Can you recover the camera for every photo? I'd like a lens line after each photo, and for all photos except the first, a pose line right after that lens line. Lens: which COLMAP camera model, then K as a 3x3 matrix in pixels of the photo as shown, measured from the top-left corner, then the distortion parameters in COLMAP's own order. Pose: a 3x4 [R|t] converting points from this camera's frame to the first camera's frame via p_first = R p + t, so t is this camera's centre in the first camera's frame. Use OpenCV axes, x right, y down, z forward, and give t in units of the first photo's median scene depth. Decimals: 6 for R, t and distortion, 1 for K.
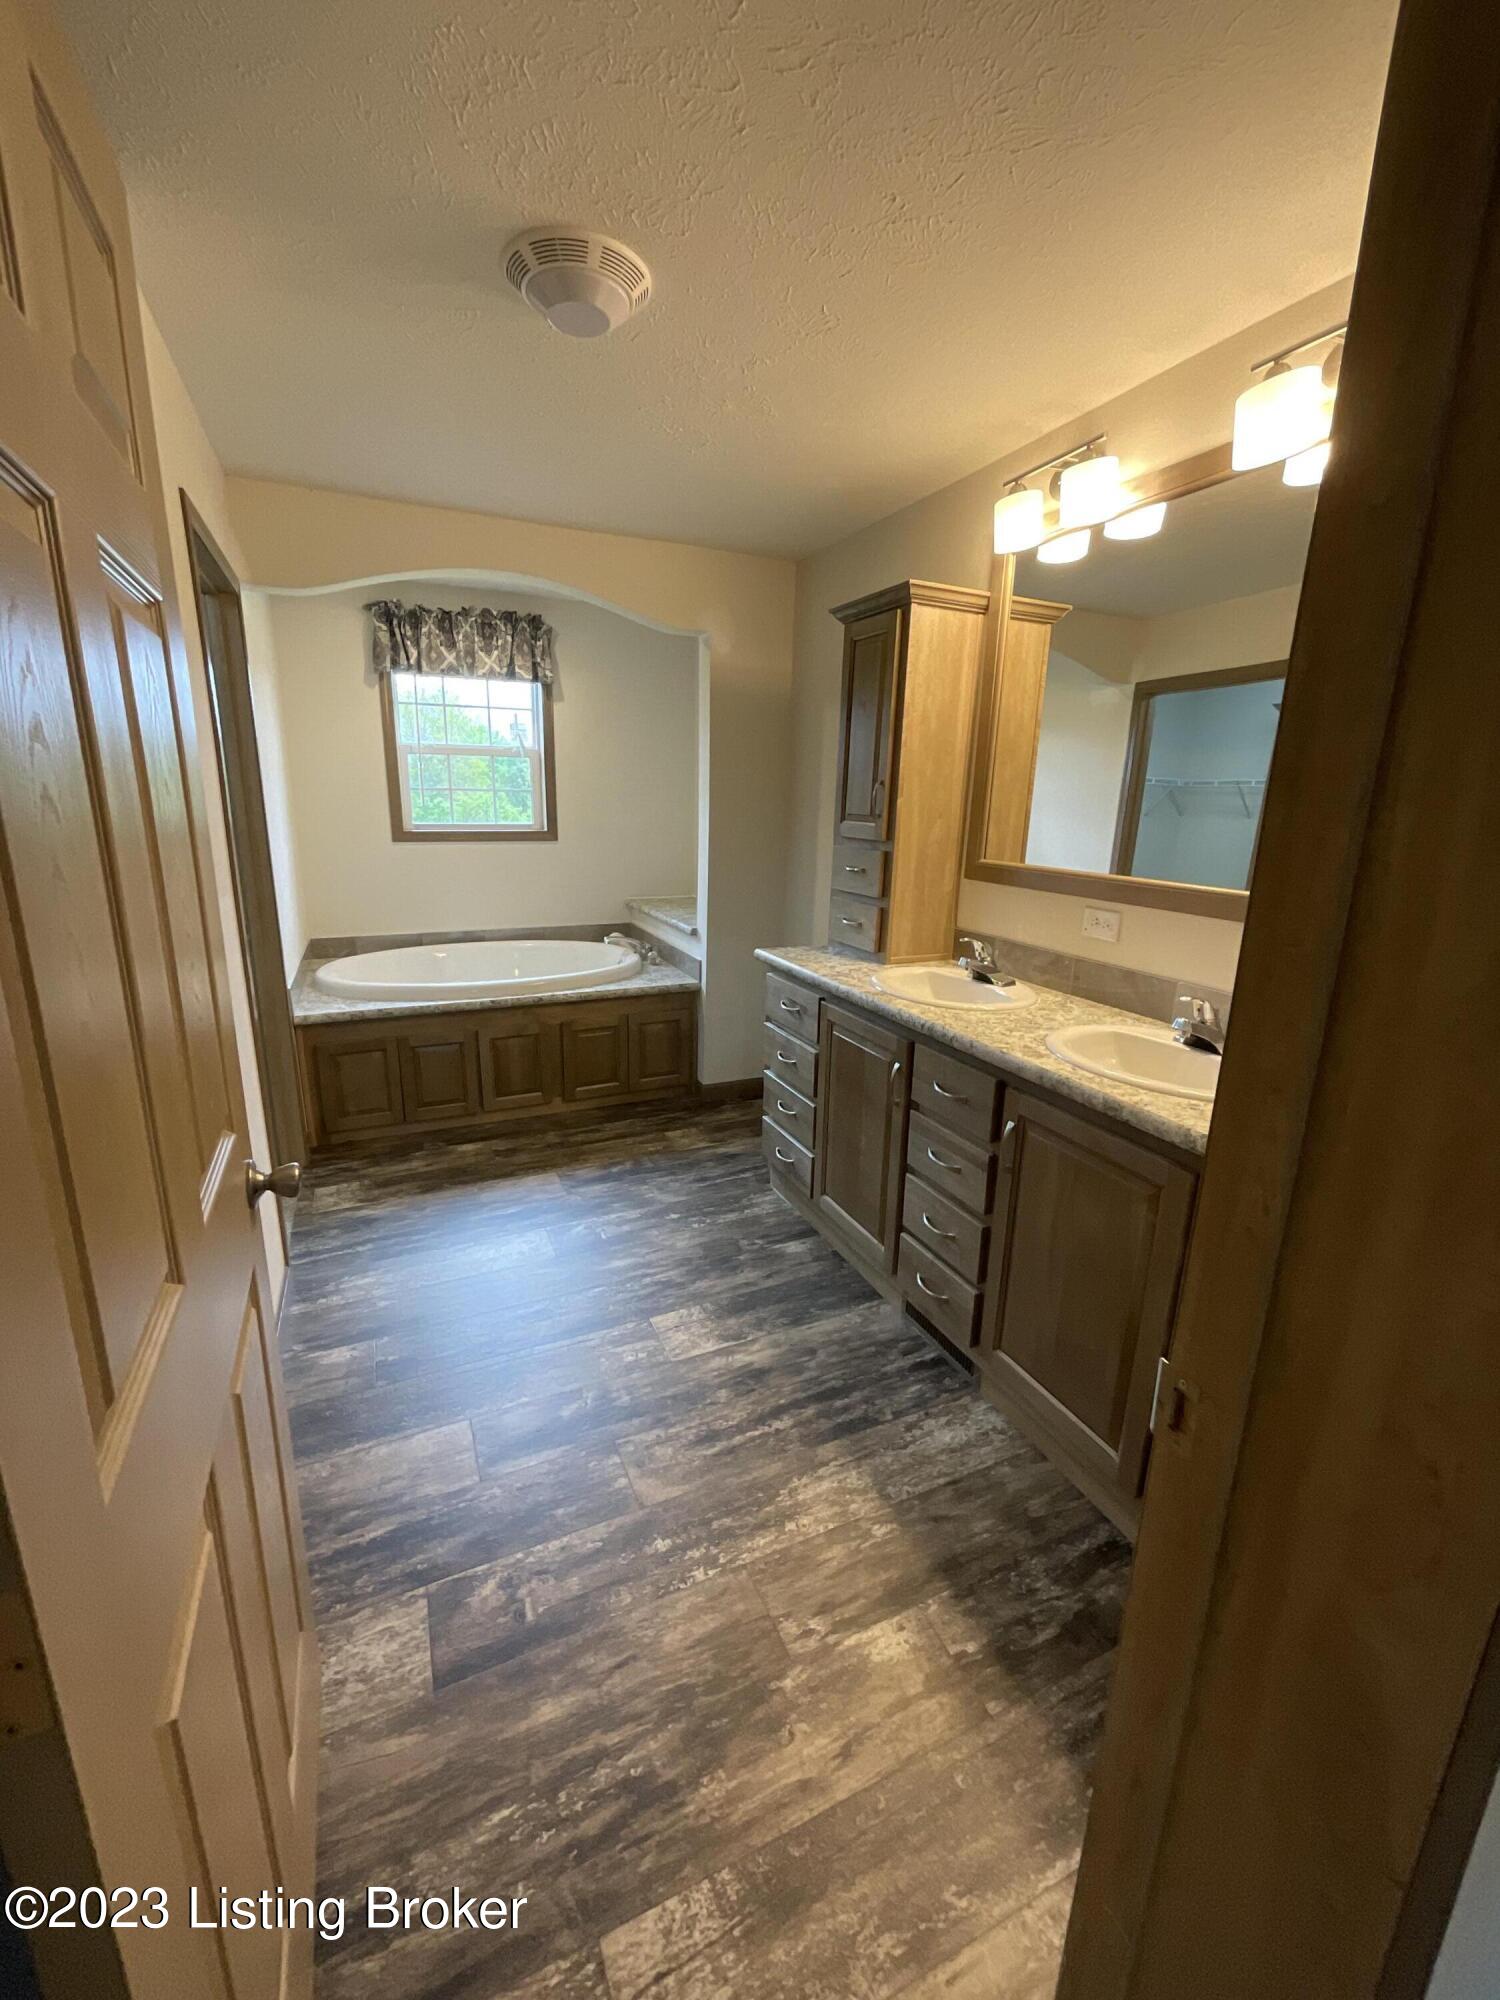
lens RADIAL K [[817.2, 0, 750.0], [0, 817.2, 1000.0], [0, 0, 1]] dist [-0.017433, 0.000211]
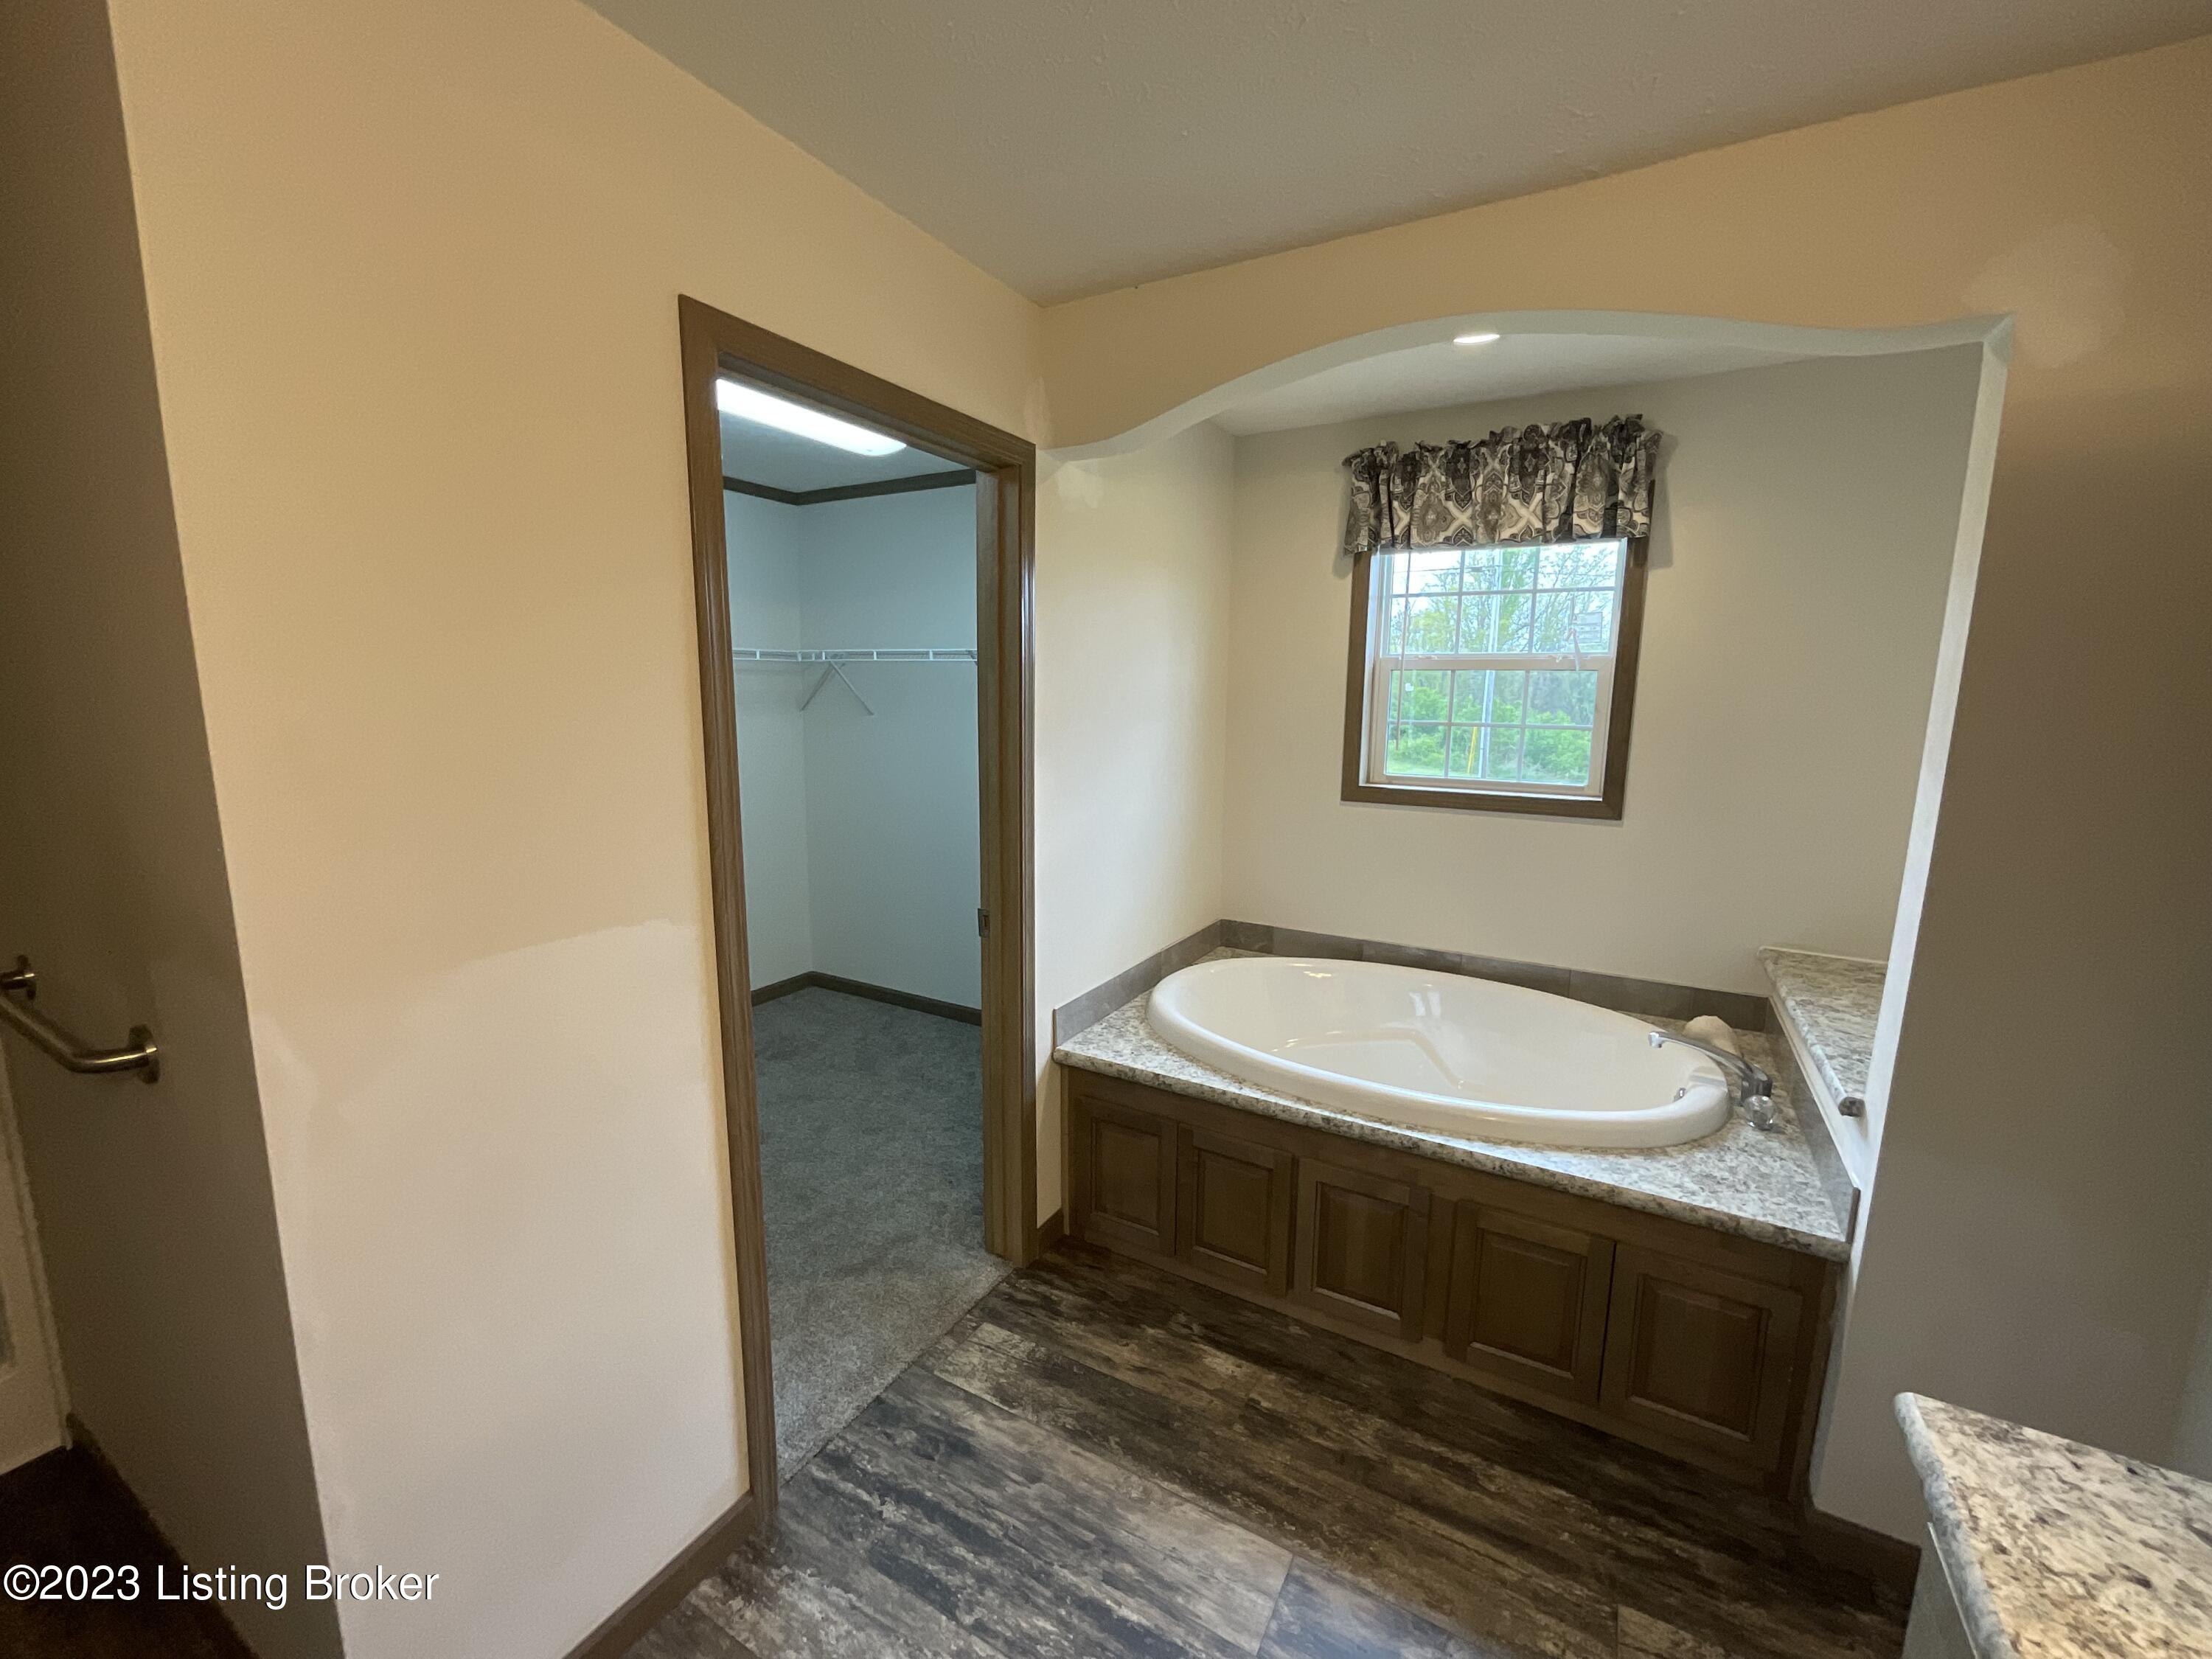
lens RADIAL K [[901.8, 0, 1106.0], [0, 901.8, 829.5], [0, 0, 1]] dist [-0.017882, 0.013755]
pose [[0.583133, 0.113268, -0.804441, 0.050251], [-0.202550, 0.979231, -0.008947, -0.131856], [0.786720, 0.168157, 0.593965, 0.433604]]
